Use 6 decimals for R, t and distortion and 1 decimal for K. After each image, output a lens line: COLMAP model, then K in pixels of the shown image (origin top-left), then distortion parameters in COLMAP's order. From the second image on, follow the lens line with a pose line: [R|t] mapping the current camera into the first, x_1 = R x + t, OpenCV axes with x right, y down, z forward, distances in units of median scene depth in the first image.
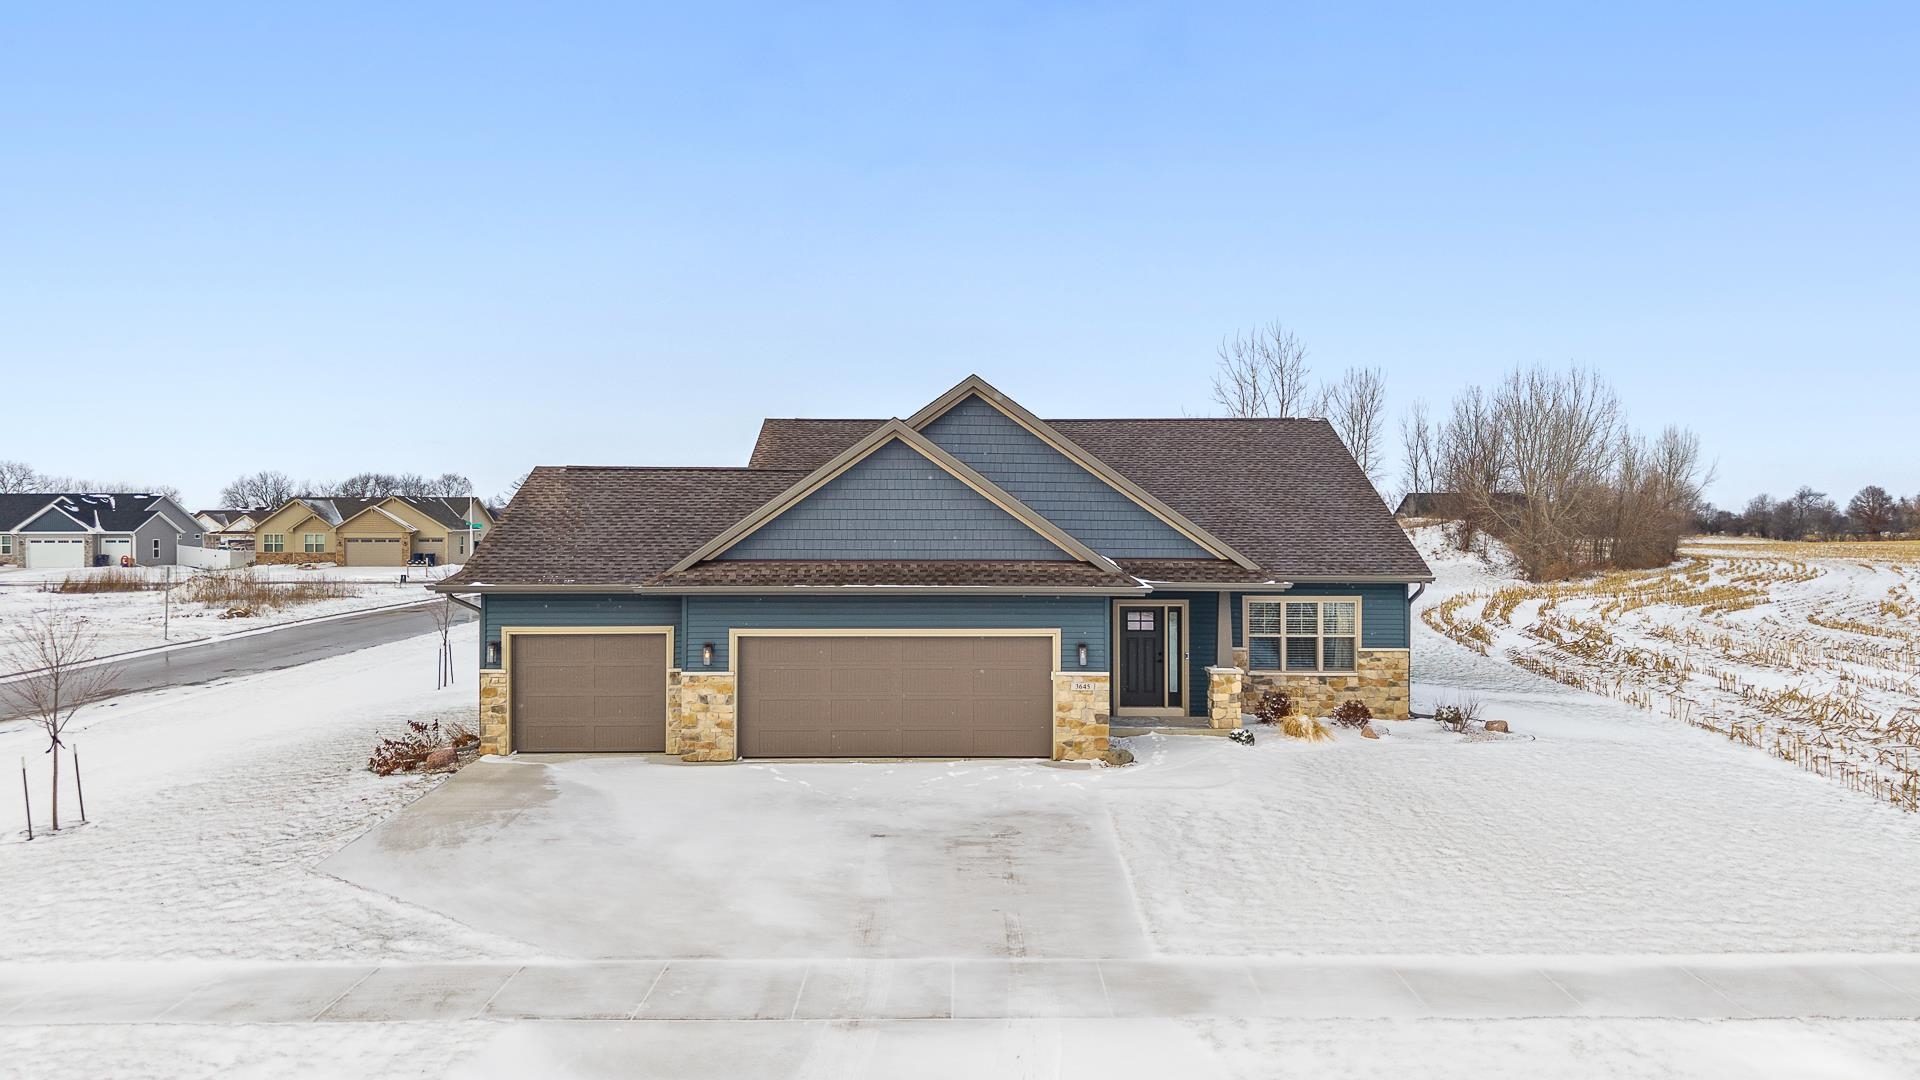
lens RADIAL K [[1281.4, 0, 964.1], [0, 1281.4, 516.7], [0, 0, 1]] dist [0.020553, -0.016548]
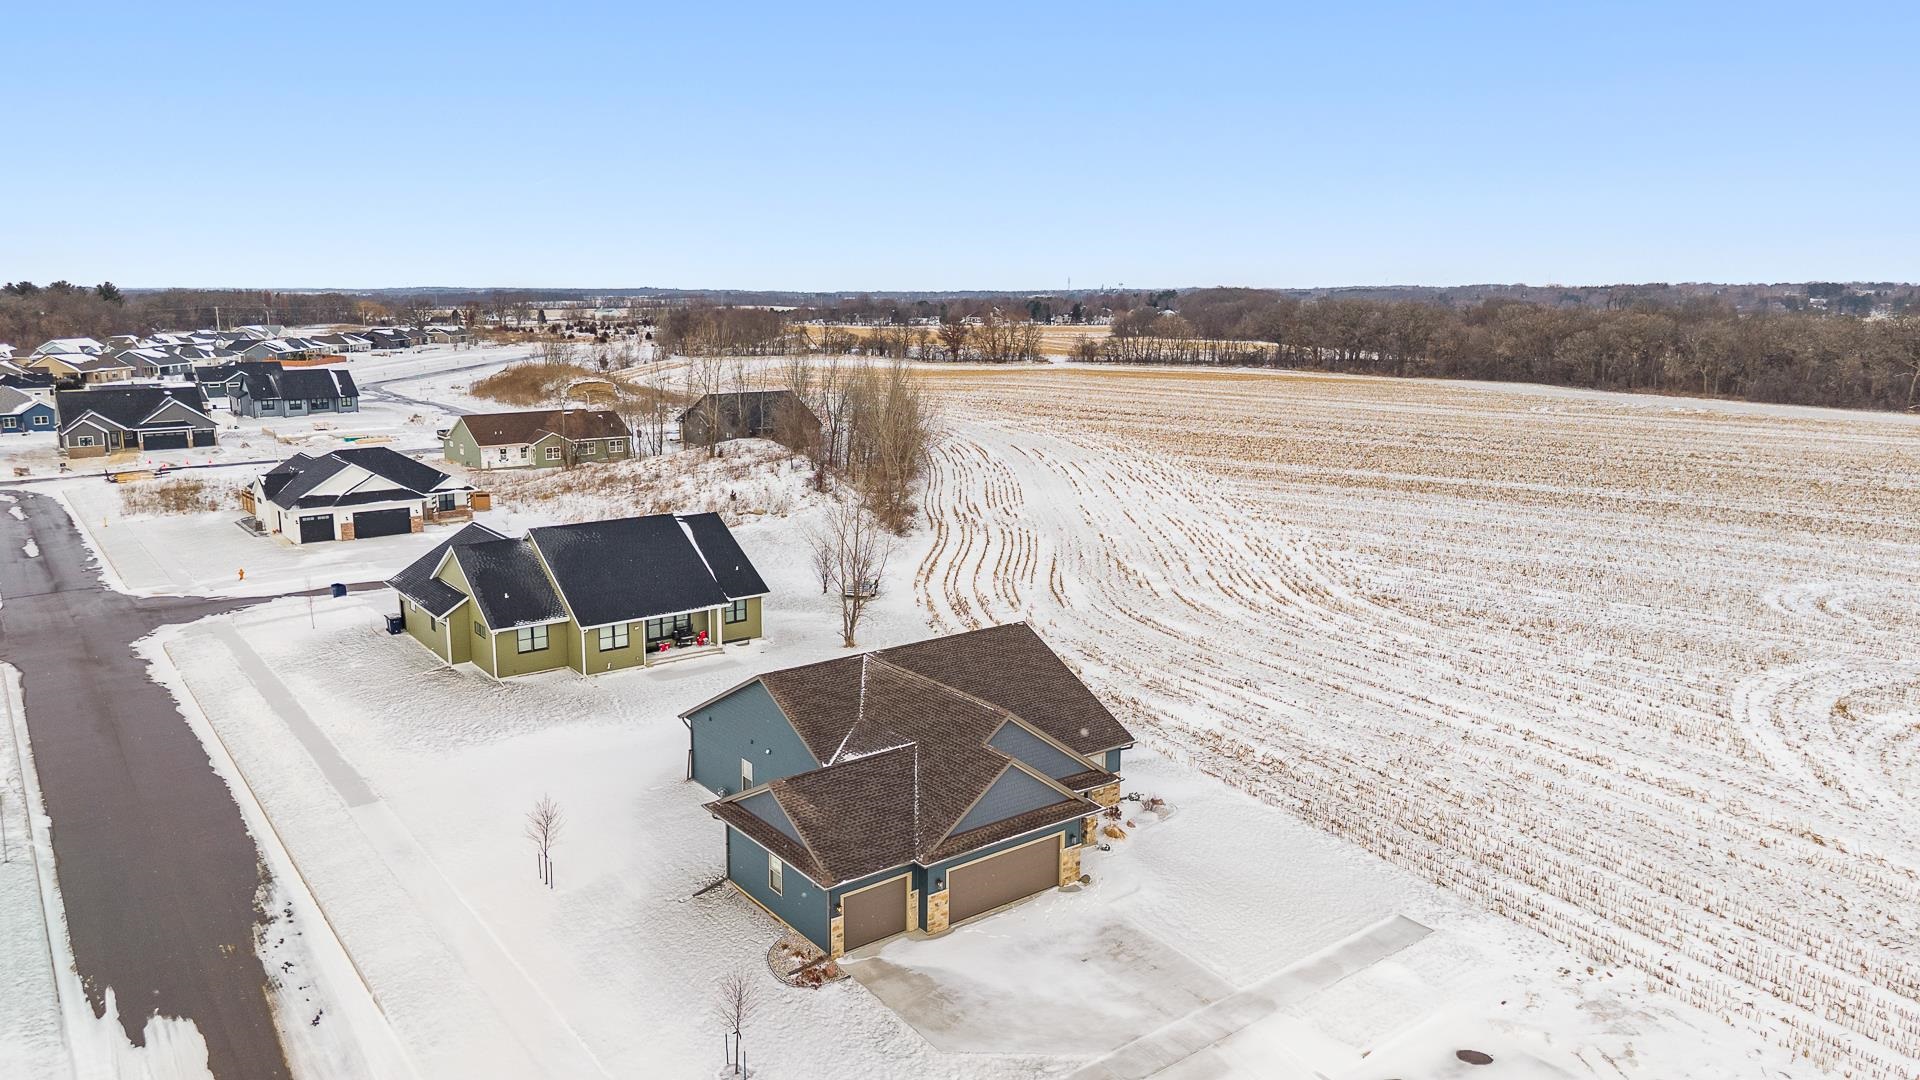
lens RADIAL K [[1277.2, 0, 934.0], [0, 1277.2, 537.9], [0, 0, 1]] dist [0.034671, -0.033381]
pose [[0.802951, -0.112446, 0.585342, -1.349784], [-0.004038, 0.980995, 0.193991, -0.840685], [-0.596031, -0.158129, 0.787237, -0.535430]]
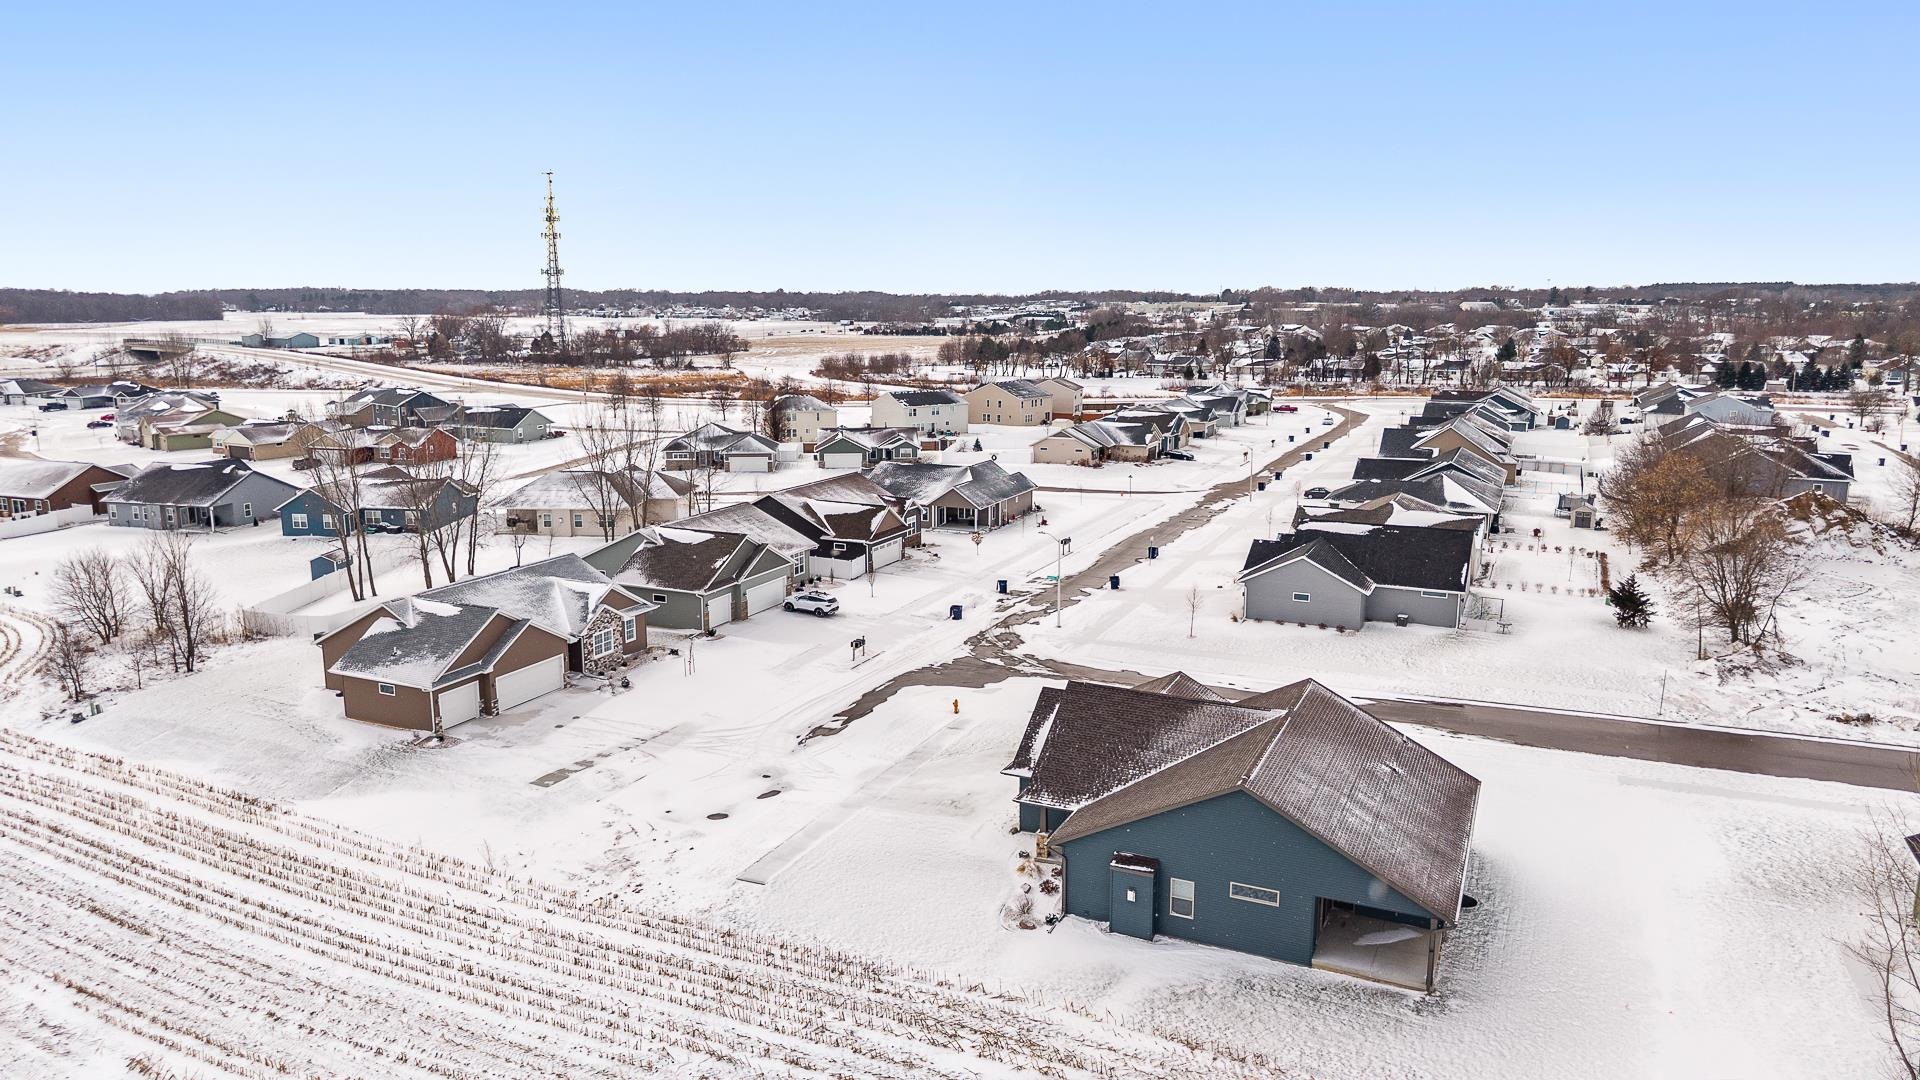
lens RADIAL K [[1281.4, 0, 964.1], [0, 1281.4, 516.7], [0, 0, 1]] dist [0.020553, -0.016548]
pose [[-0.415299, 0.155672, -0.896266, 2.477668], [0.000311, 0.985273, 0.170987, -0.925734], [0.909685, 0.070732, -0.409231, 1.947068]]
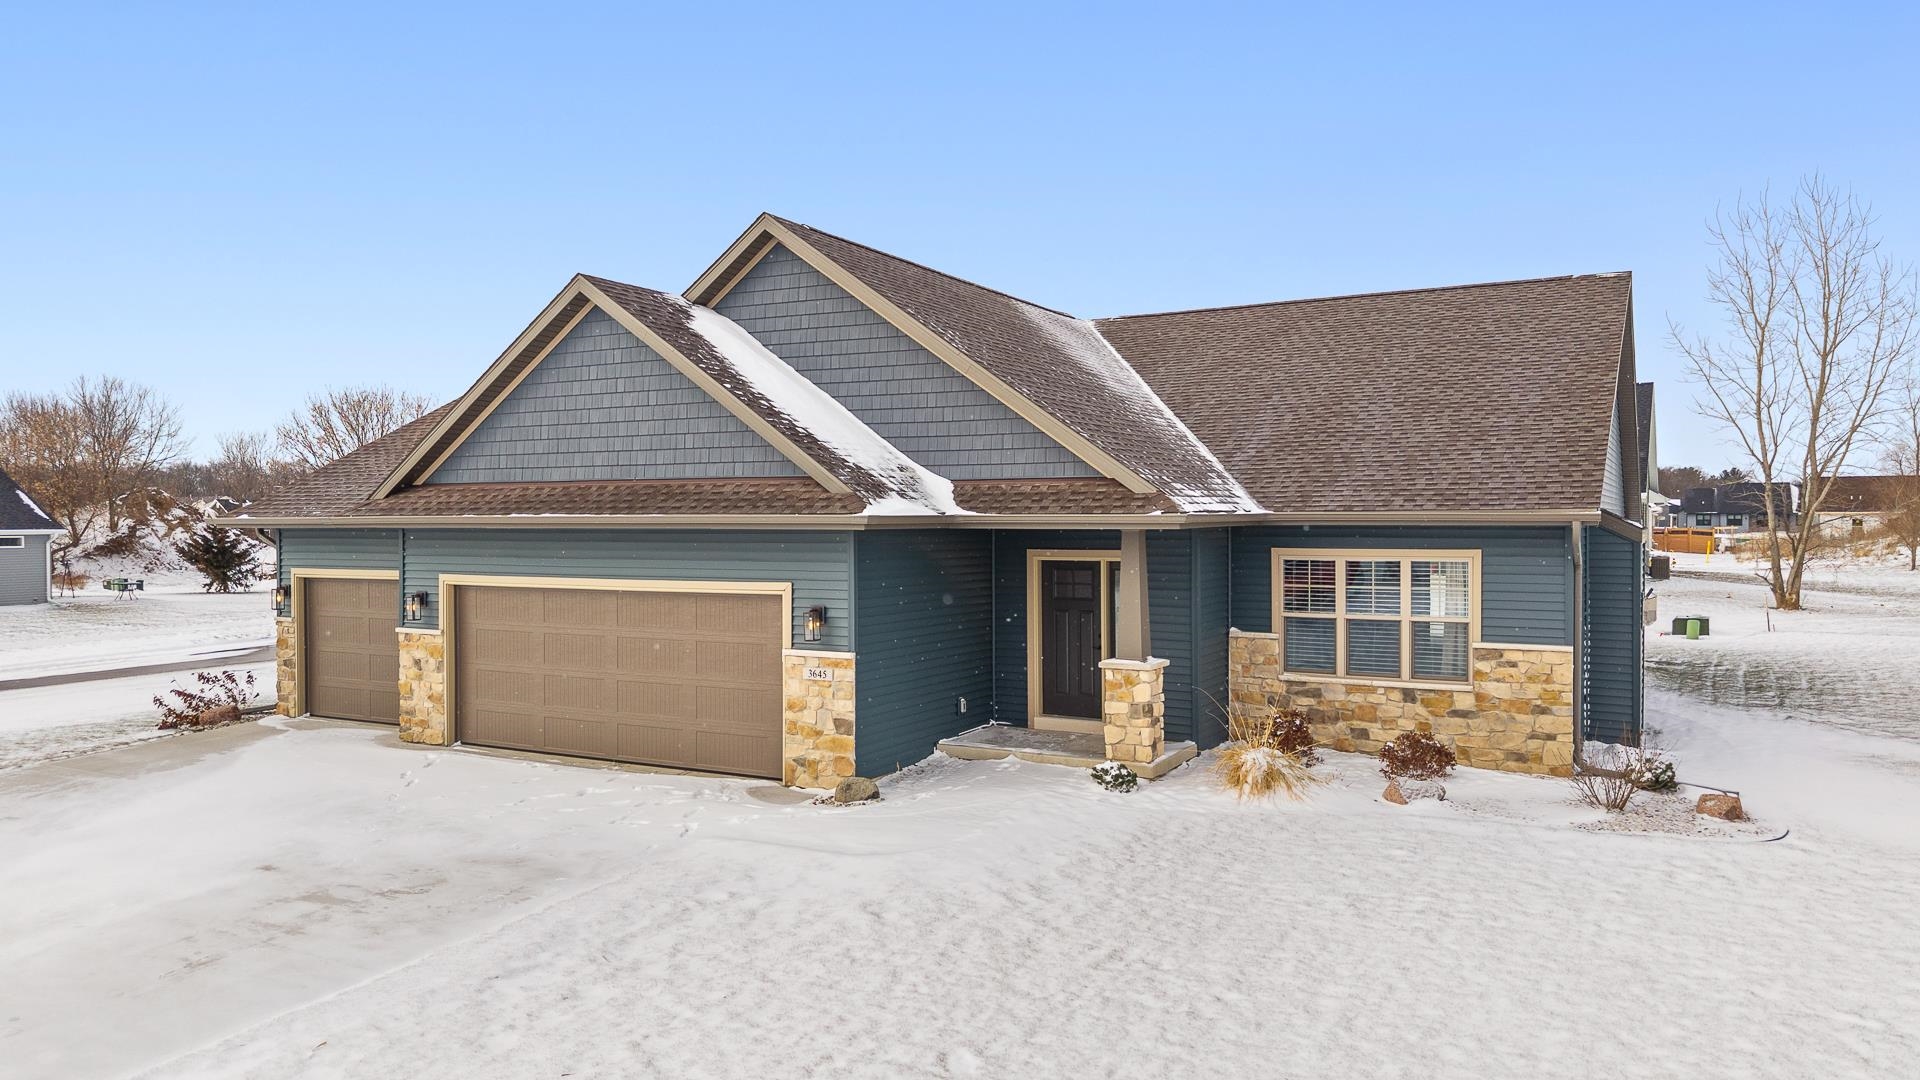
lens RADIAL K [[1301.7, 0, 965.7], [0, 1301.7, 542.2], [0, 0, 1]] dist [0.026195, -0.032021]
pose [[0.872221, 0.004077, -0.489095, 0.471309], [0.006591, 0.999776, 0.020088, 0.054724], [0.489067, -0.020745, 0.871999, 0.472433]]
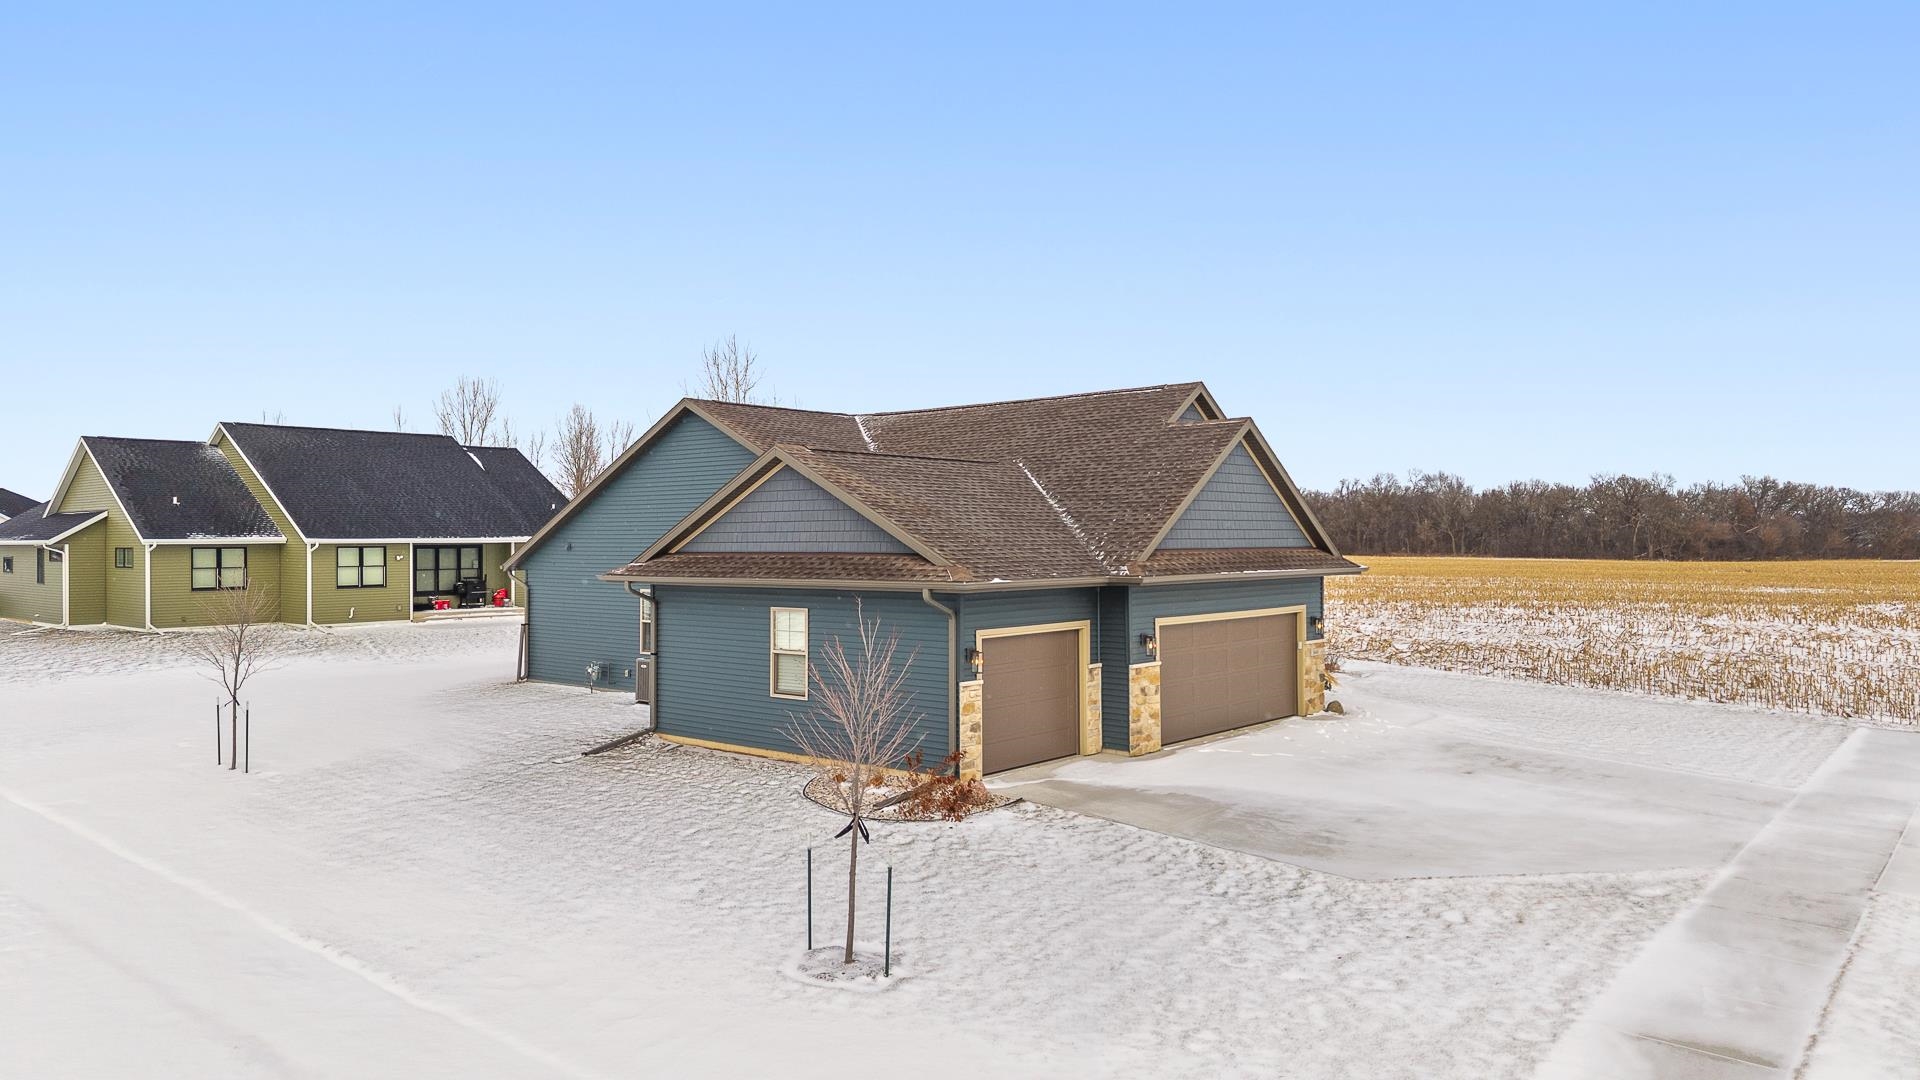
lens RADIAL K [[1273.5, 0, 952.9], [0, 1273.5, 541.8], [0, 0, 1]] dist [0.016057, -0.019739]
pose [[0.655889, -0.004925, 0.754841, -1.029613], [-0.001102, 0.999971, 0.007481, 0.020690], [-0.754856, -0.005739, 0.655865, 0.470636]]
